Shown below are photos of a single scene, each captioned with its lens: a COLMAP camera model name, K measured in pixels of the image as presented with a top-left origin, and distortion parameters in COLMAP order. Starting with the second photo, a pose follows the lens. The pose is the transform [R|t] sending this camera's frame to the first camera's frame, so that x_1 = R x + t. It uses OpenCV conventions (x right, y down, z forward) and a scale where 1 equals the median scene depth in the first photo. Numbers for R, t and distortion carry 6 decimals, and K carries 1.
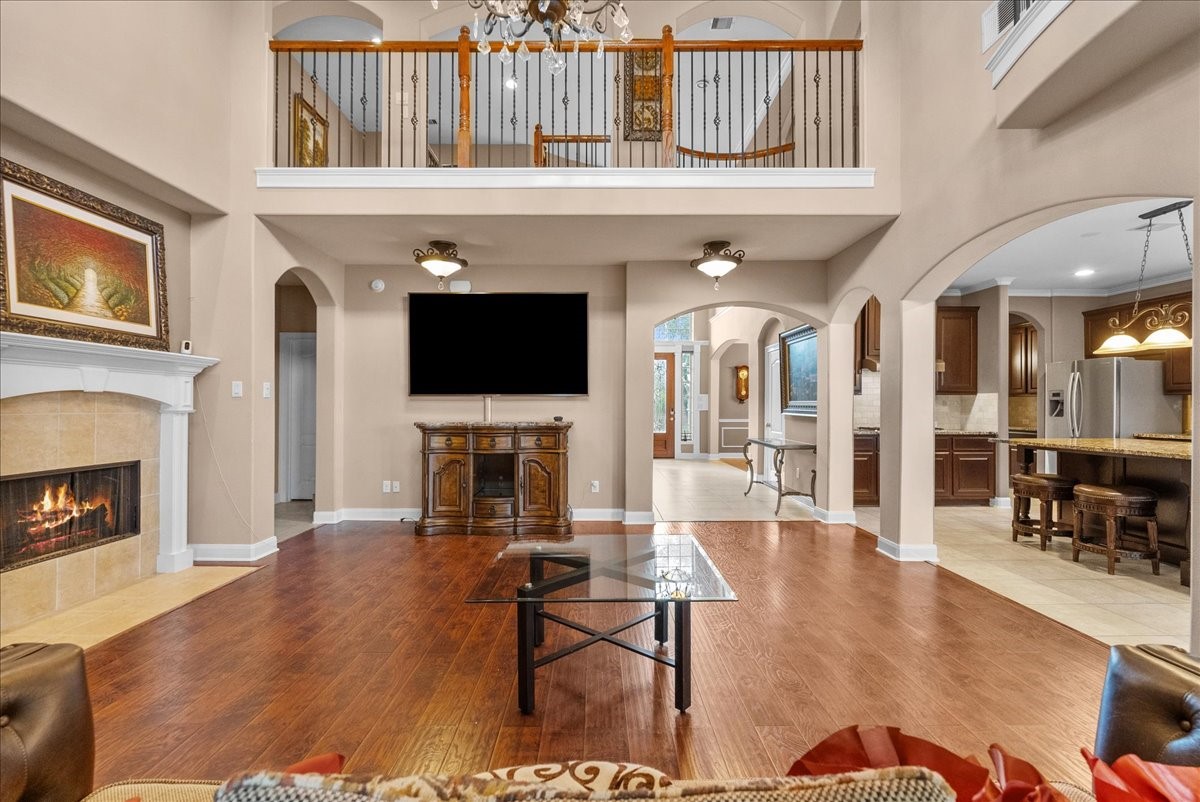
lens RADIAL K [[539.2, 0, 600.0], [0, 539.2, 401.0], [0, 0, 1]] dist [-0.001279, -0.000310]
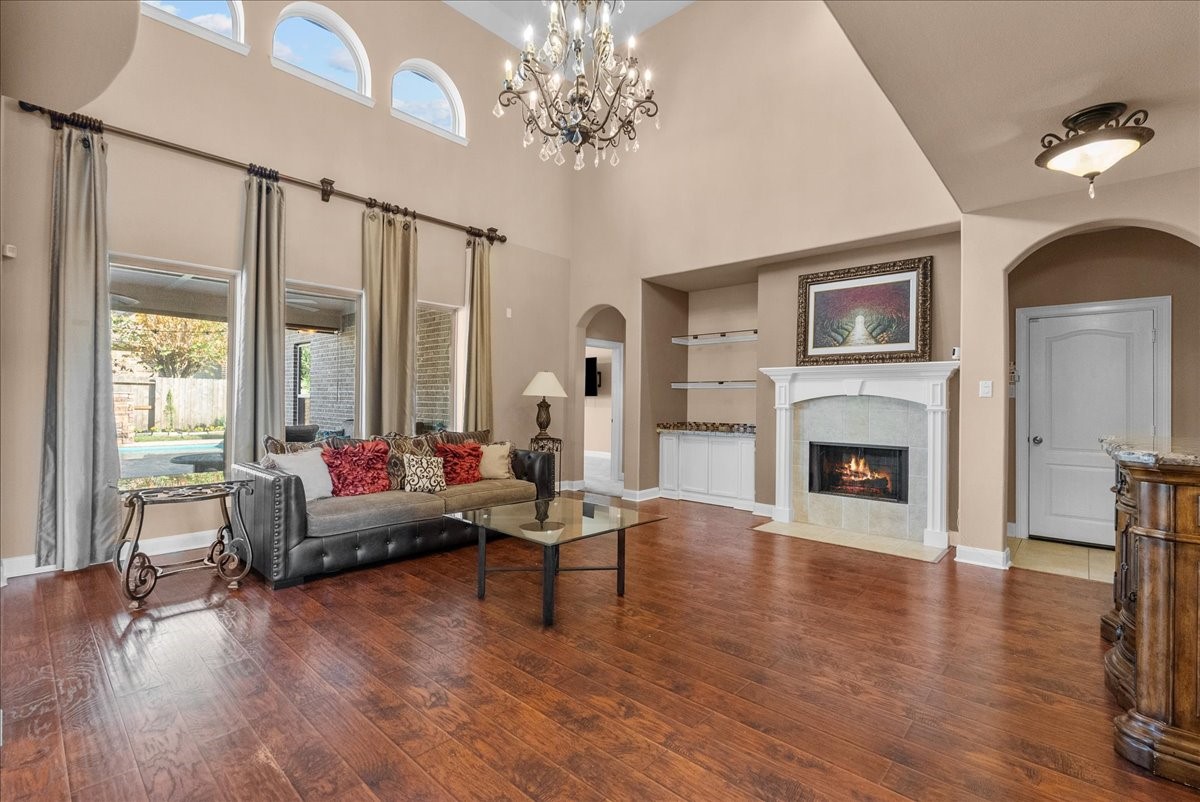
lens RADIAL K [[539.2, 0, 600.0], [0, 539.2, 401.0], [0, 0, 1]] dist [-0.001279, -0.000310]
pose [[-0.672686, -0.012696, -0.739819, 0.594394], [-0.005193, 0.999909, -0.012438, 0.018359], [0.739910, -0.004525, -0.672691, 1.291675]]
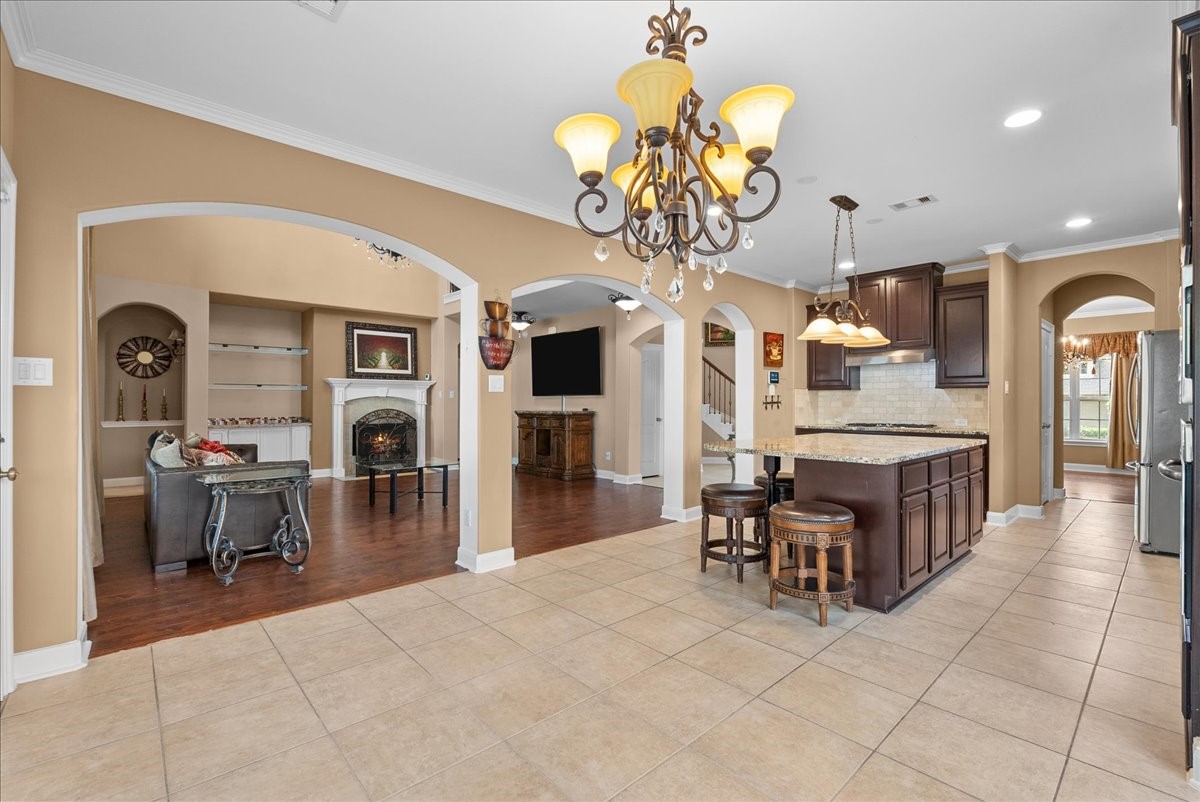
lens RADIAL K [[539.2, 0, 600.0], [0, 539.2, 401.0], [0, 0, 1]] dist [-0.001279, -0.000310]
pose [[0.681174, -0.001838, -0.732119, 1.583903], [0.009135, 0.999940, 0.005989, -0.002462], [0.732065, -0.010768, 0.681150, -0.059378]]
